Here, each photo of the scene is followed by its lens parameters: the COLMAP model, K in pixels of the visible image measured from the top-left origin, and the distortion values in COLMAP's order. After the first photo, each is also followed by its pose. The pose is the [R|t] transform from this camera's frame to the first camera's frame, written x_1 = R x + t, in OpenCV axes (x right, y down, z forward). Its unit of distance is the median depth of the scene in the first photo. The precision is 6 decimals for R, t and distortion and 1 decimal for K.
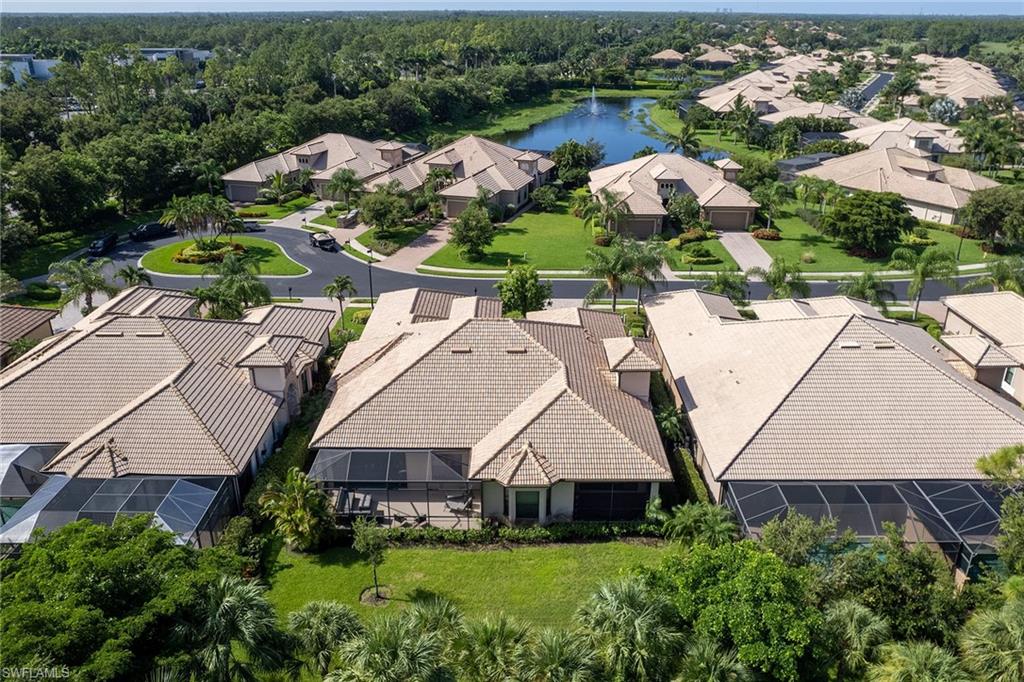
lens RADIAL K [[795.9, 0, 512.0], [0, 795.9, 341.0], [0, 0, 1]] dist [-0.066621, 0.050777]
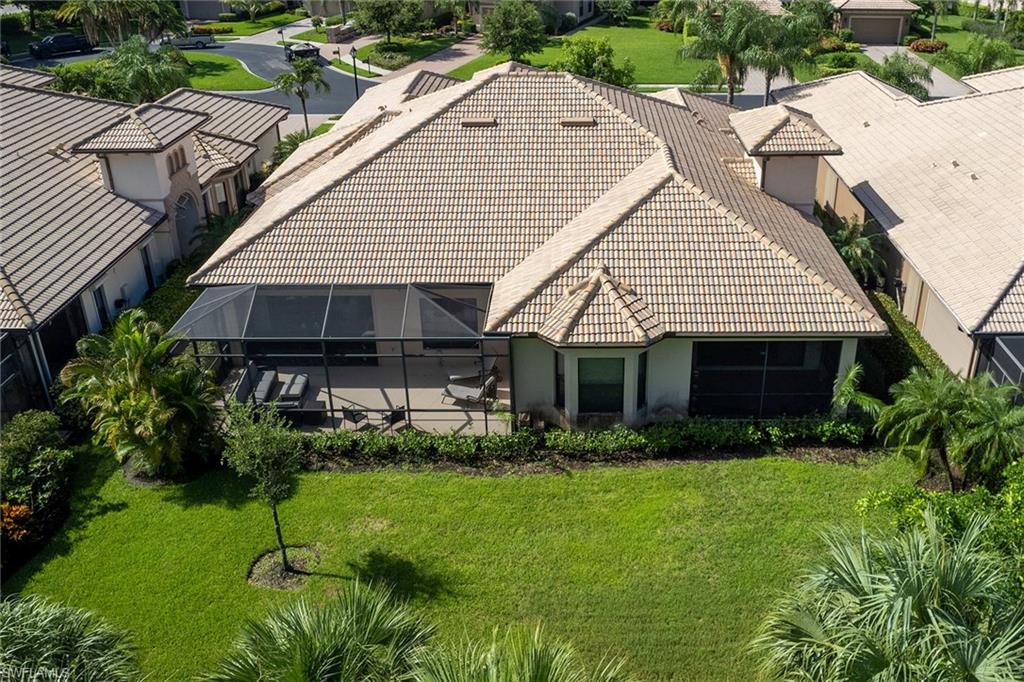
lens RADIAL K [[911.5, 0, 580.6], [0, 911.5, 287.5], [0, 0, 1]] dist [-0.057797, 0.021187]
pose [[0.999960, -0.004931, 0.007479, 0.002139], [0.004702, 0.999529, 0.030340, 0.123816], [-0.007625, -0.030304, 0.999512, 0.411192]]
